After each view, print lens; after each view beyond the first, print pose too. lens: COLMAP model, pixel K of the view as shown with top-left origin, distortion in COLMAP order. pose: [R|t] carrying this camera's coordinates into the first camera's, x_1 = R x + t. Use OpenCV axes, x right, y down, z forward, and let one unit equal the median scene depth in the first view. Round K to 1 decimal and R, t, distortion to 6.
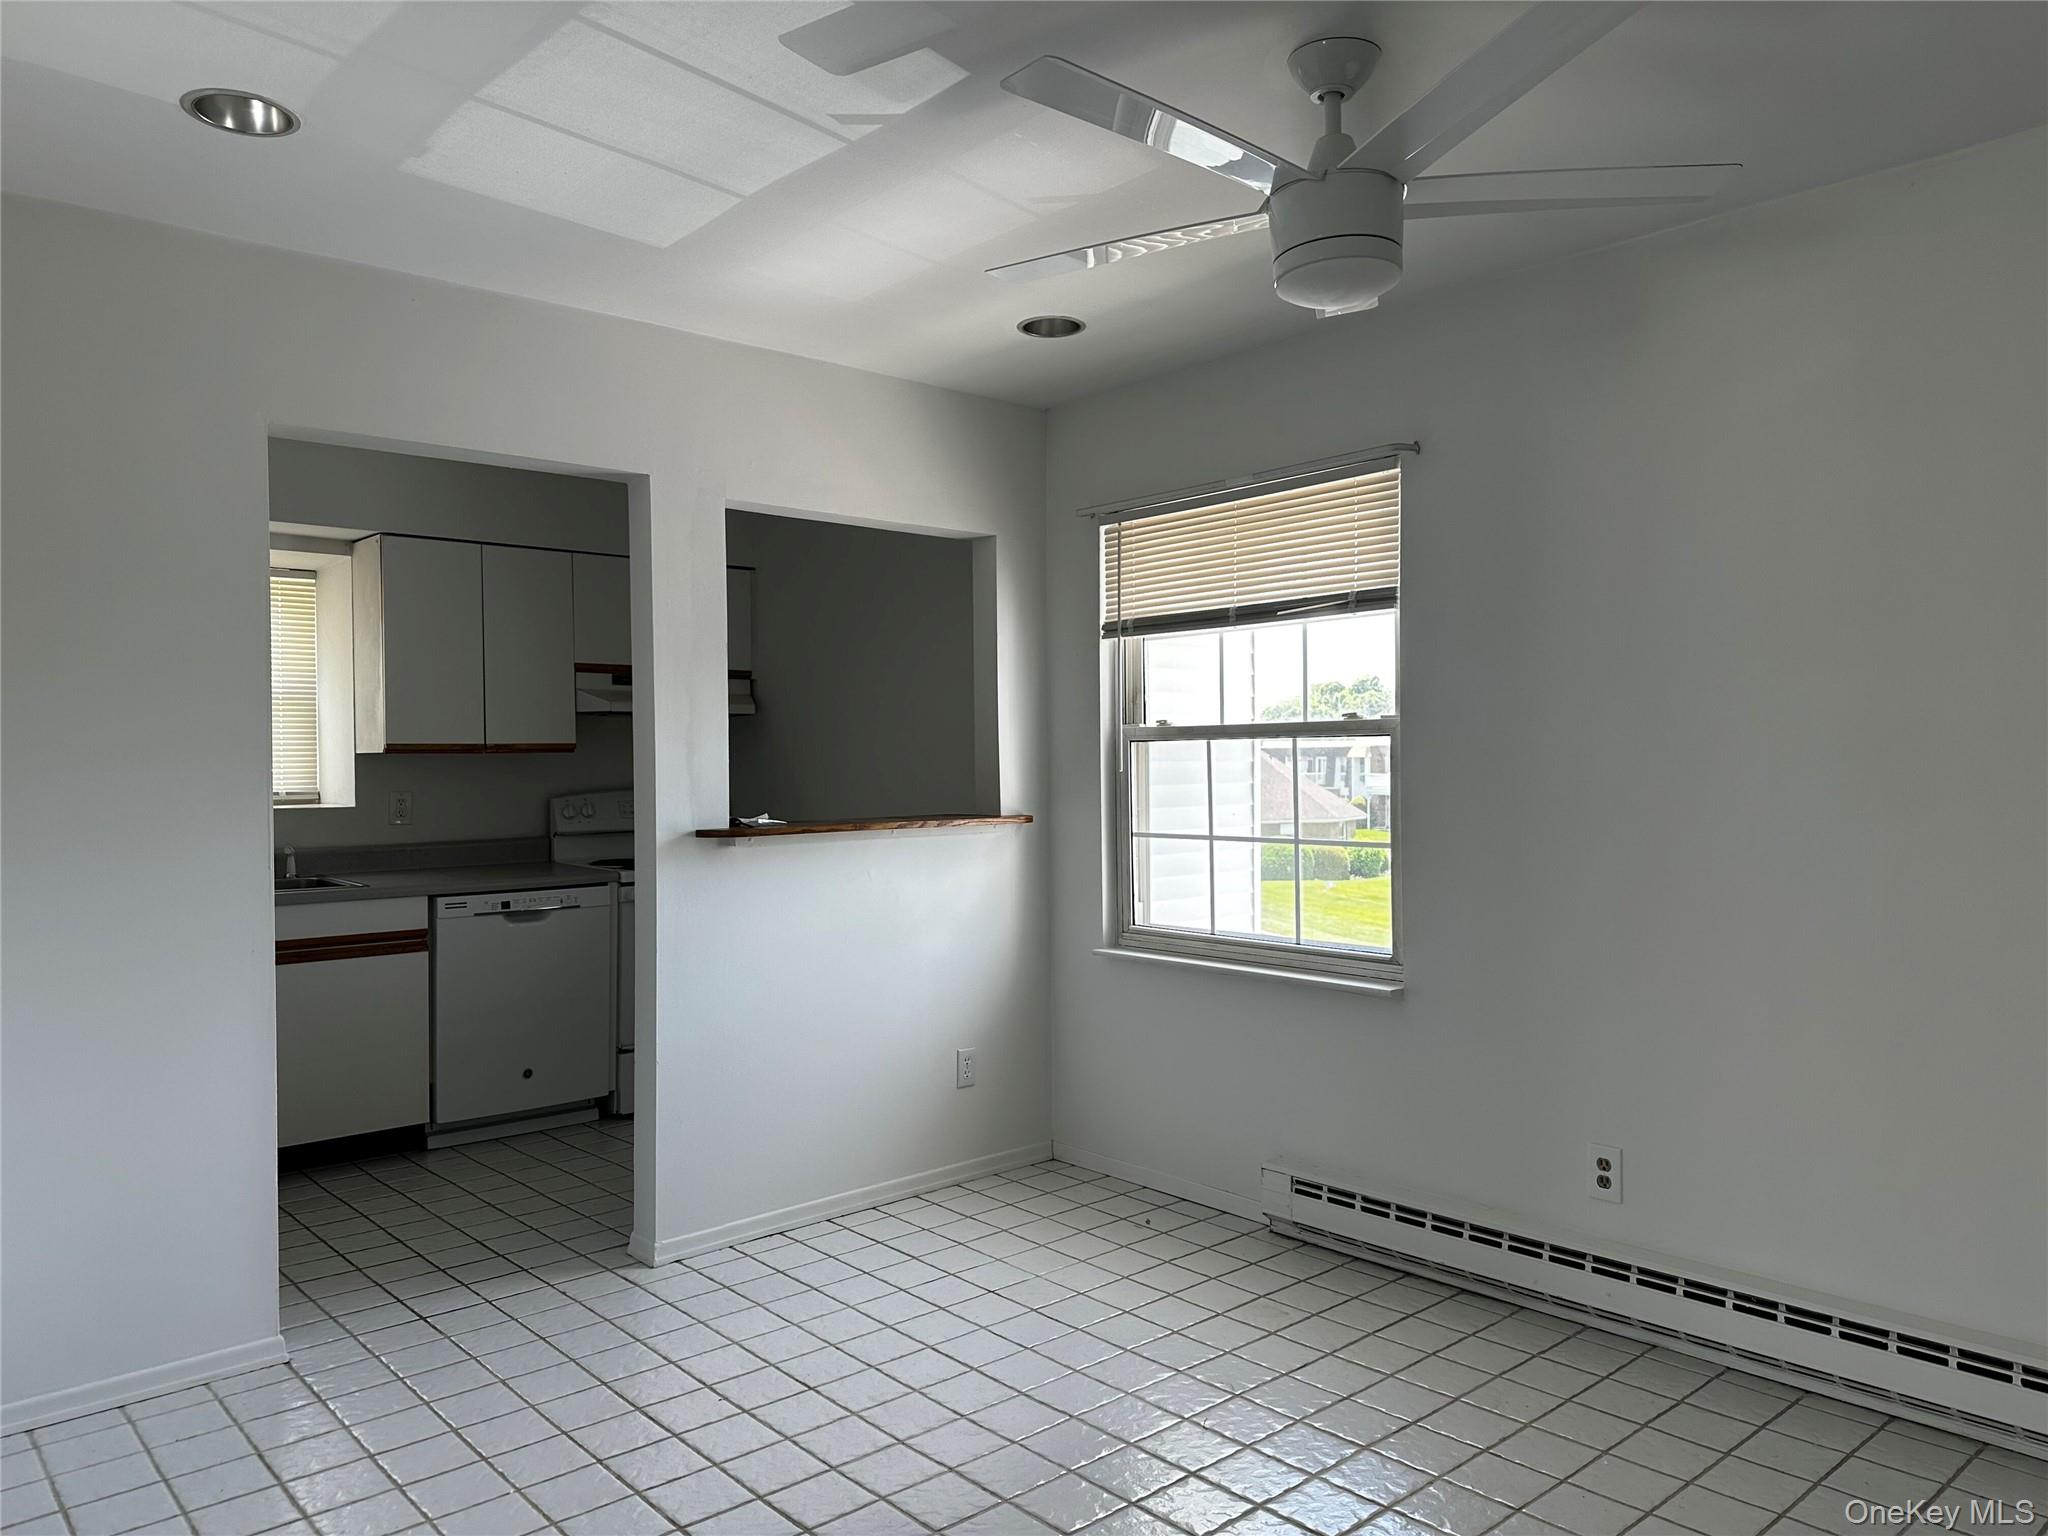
lens RADIAL K [[1425.8, 0, 1023.0], [0, 1425.8, 766.4], [0, 0, 1]] dist [0.052218, -0.035293]
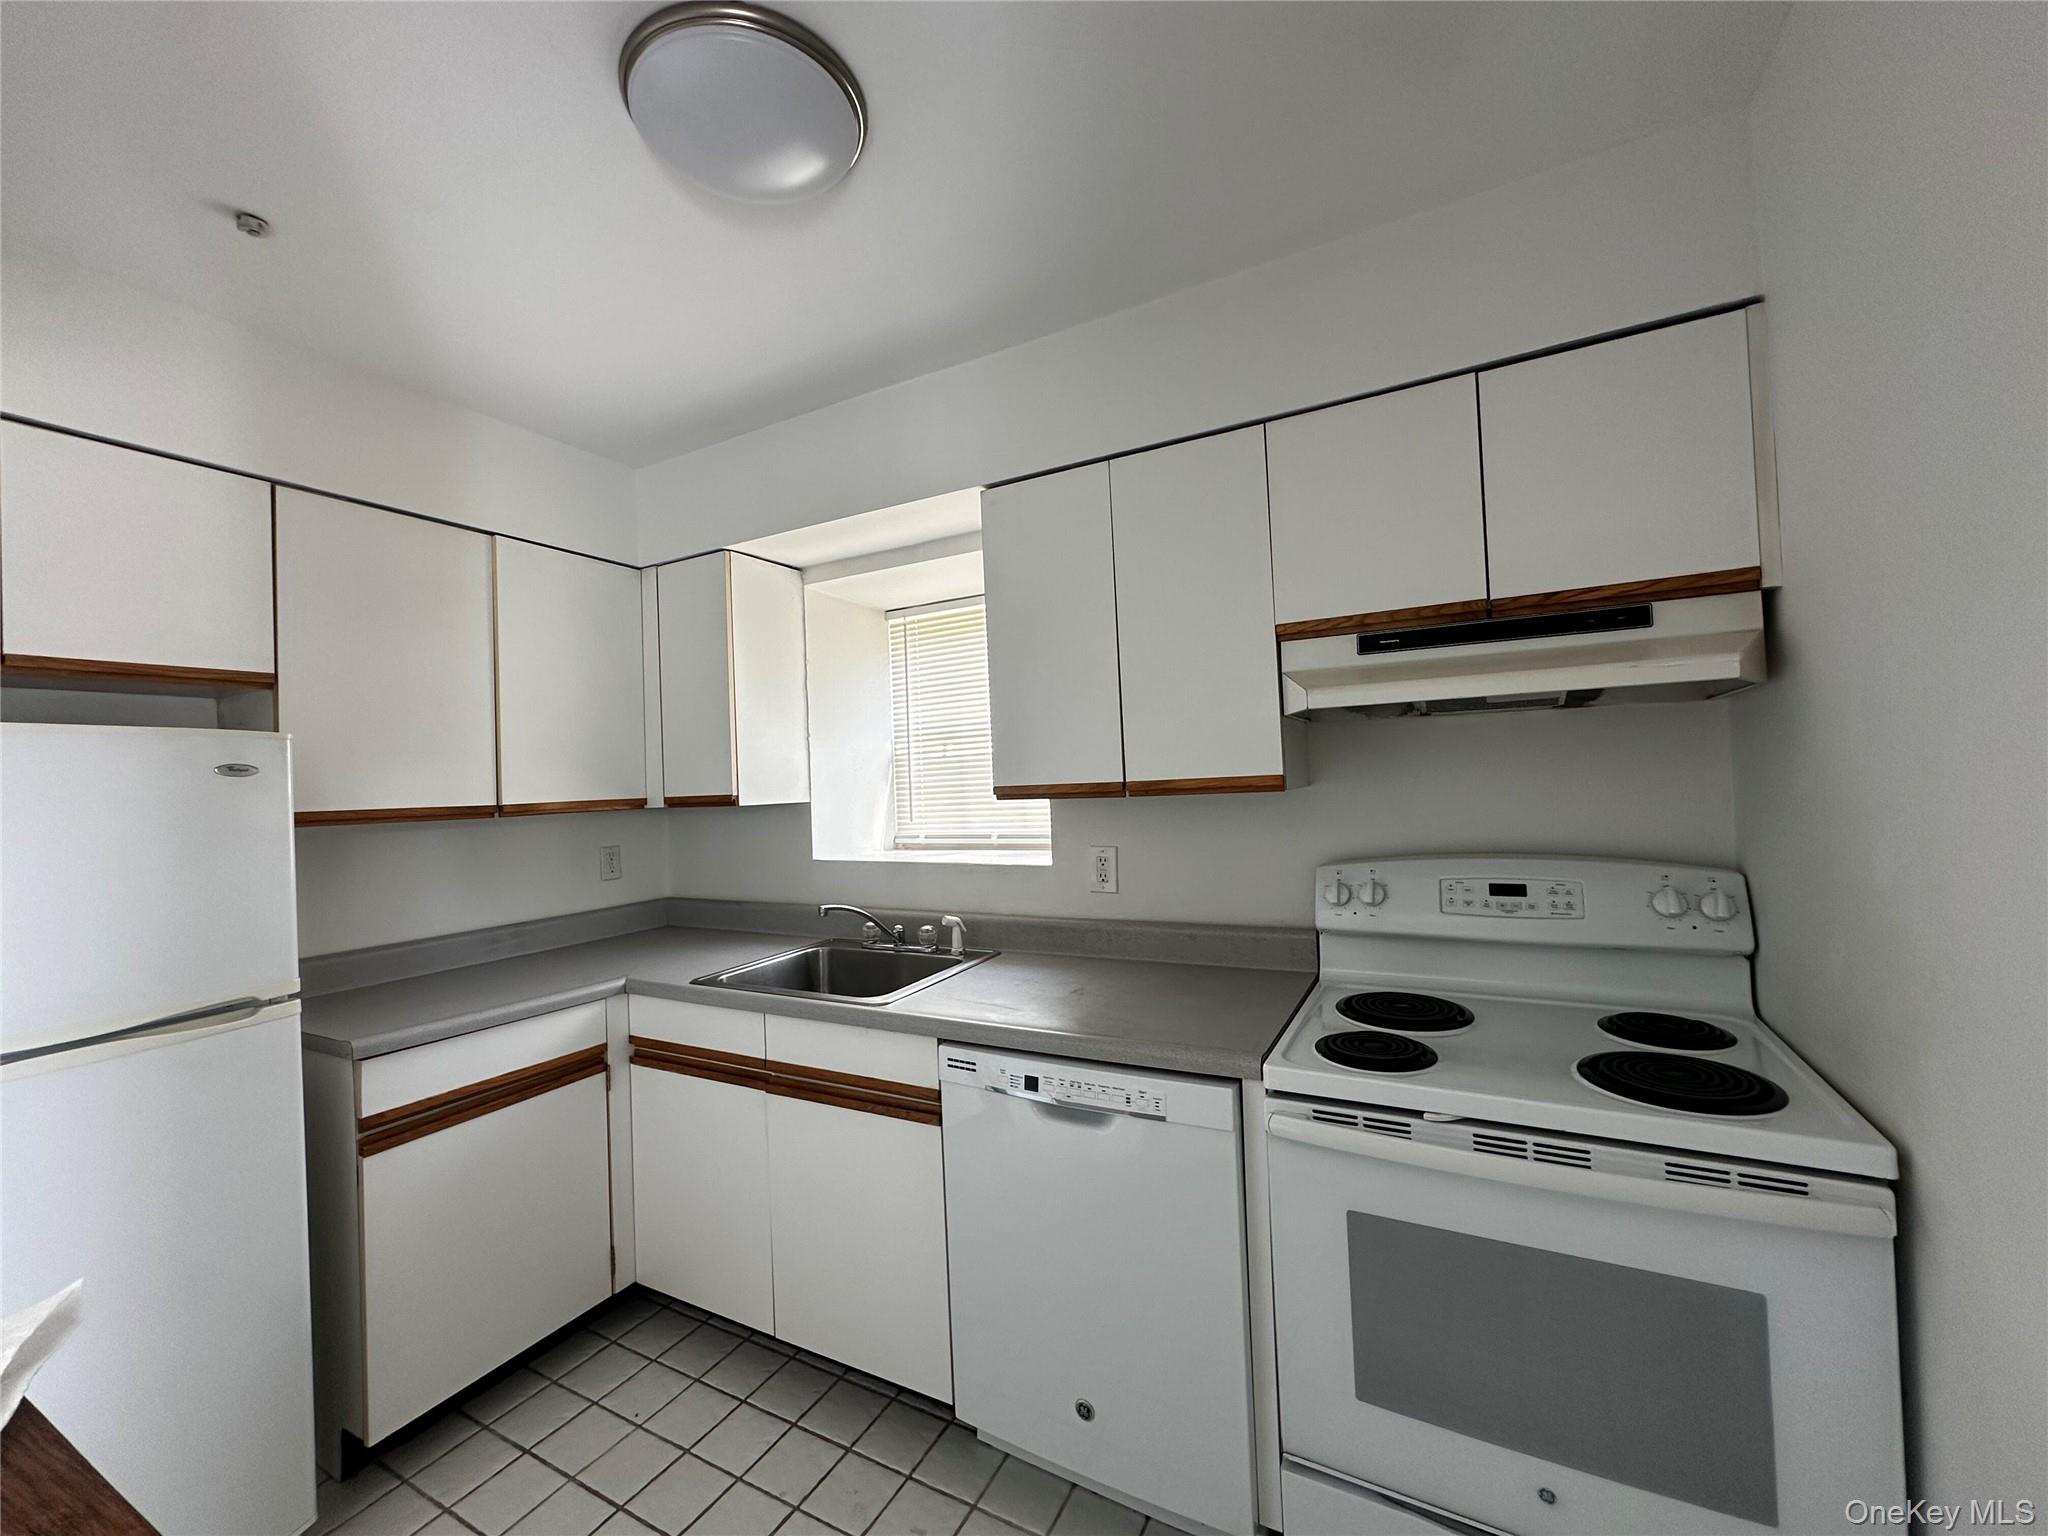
lens RADIAL K [[822.0, 0, 1019.0], [0, 822.0, 763.5], [0, 0, 1]] dist [-0.002343, 0.000234]
pose [[0.338005, -0.024990, -0.940812, -0.057250], [0.030478, 0.999414, -0.015597, -0.018502], [0.940651, -0.023403, 0.338569, 0.803277]]
